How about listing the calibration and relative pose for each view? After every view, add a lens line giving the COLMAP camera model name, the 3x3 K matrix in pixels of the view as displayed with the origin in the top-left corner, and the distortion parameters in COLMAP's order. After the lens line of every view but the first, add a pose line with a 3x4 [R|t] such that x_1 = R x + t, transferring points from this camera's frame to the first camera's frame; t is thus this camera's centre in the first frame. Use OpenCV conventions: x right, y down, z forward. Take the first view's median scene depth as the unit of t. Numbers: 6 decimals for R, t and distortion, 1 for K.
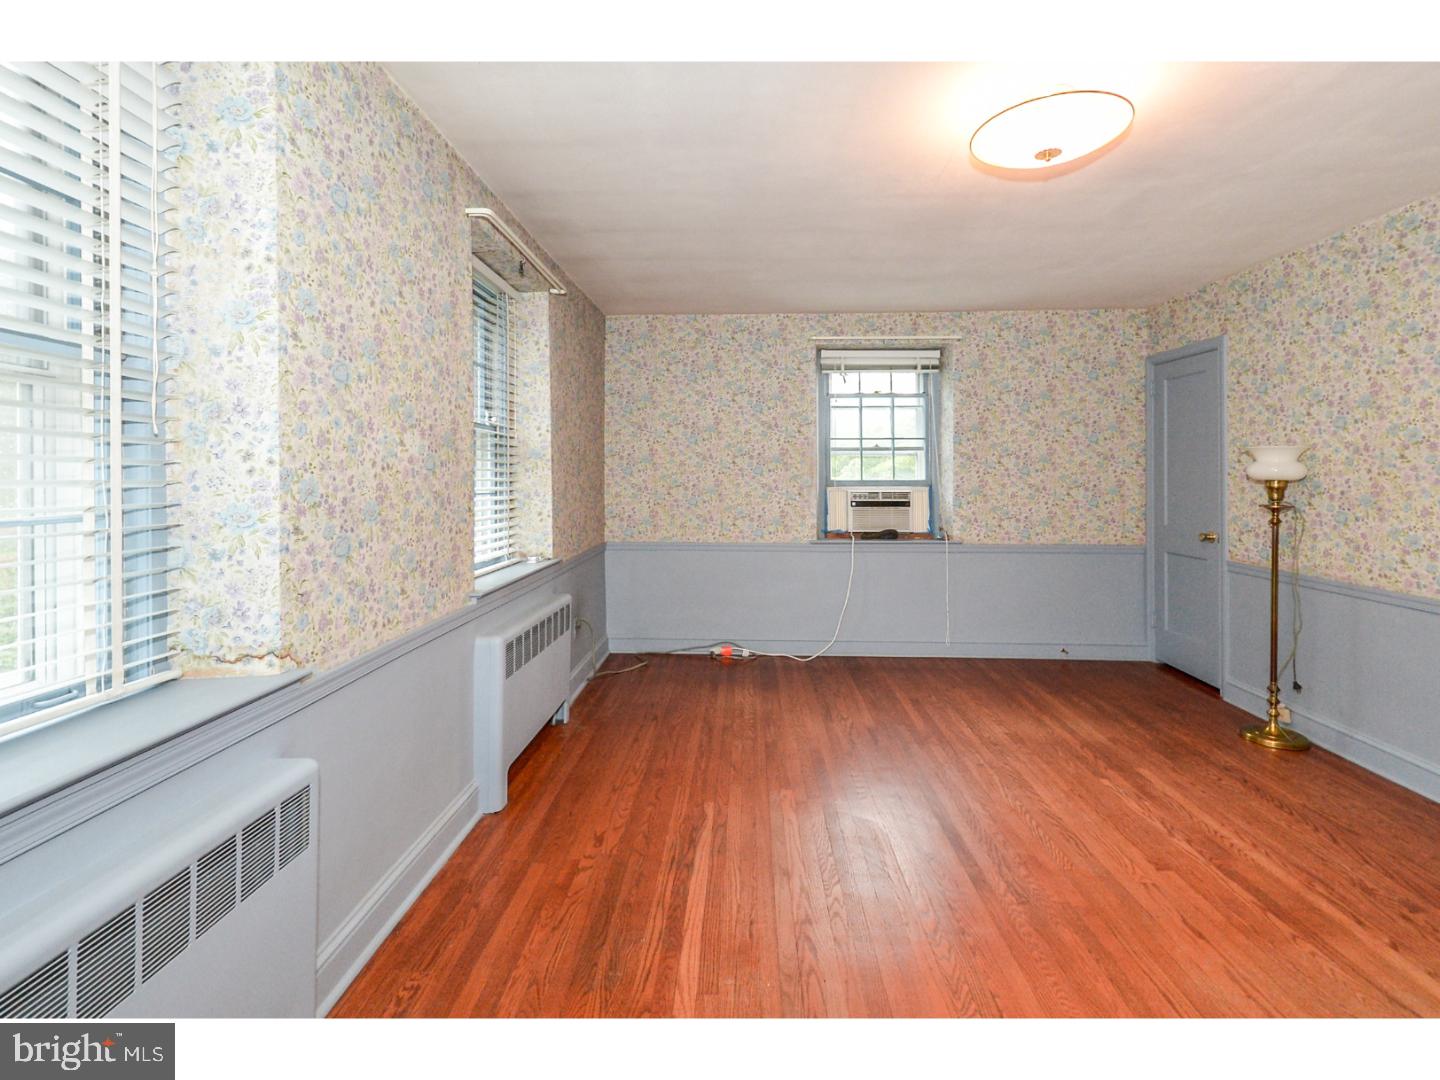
lens RADIAL K [[649.4, 0, 717.0], [0, 649.4, 520.2], [0, 0, 1]] dist [0.017452, -0.007030]
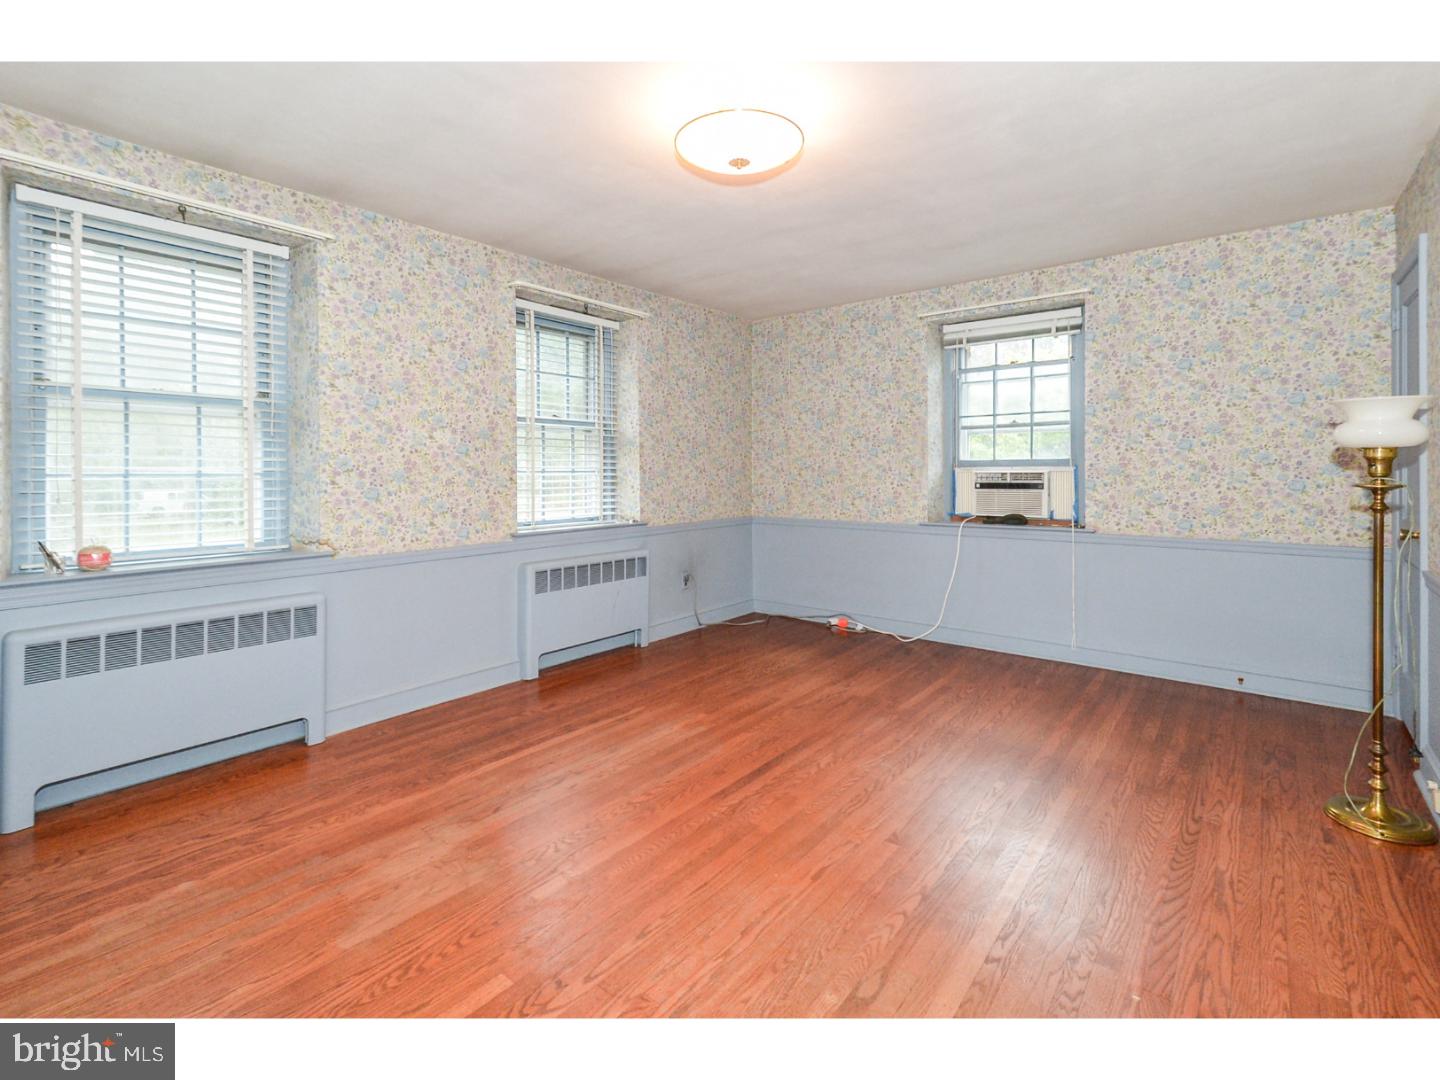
lens RADIAL K [[649.4, 0, 717.0], [0, 649.4, 520.2], [0, 0, 1]] dist [0.017452, -0.007030]
pose [[0.809514, 0.040505, -0.585701, 0.477860], [-0.031776, 0.999178, 0.025181, 0.013786], [0.586240, -0.001773, 0.810136, 0.020966]]
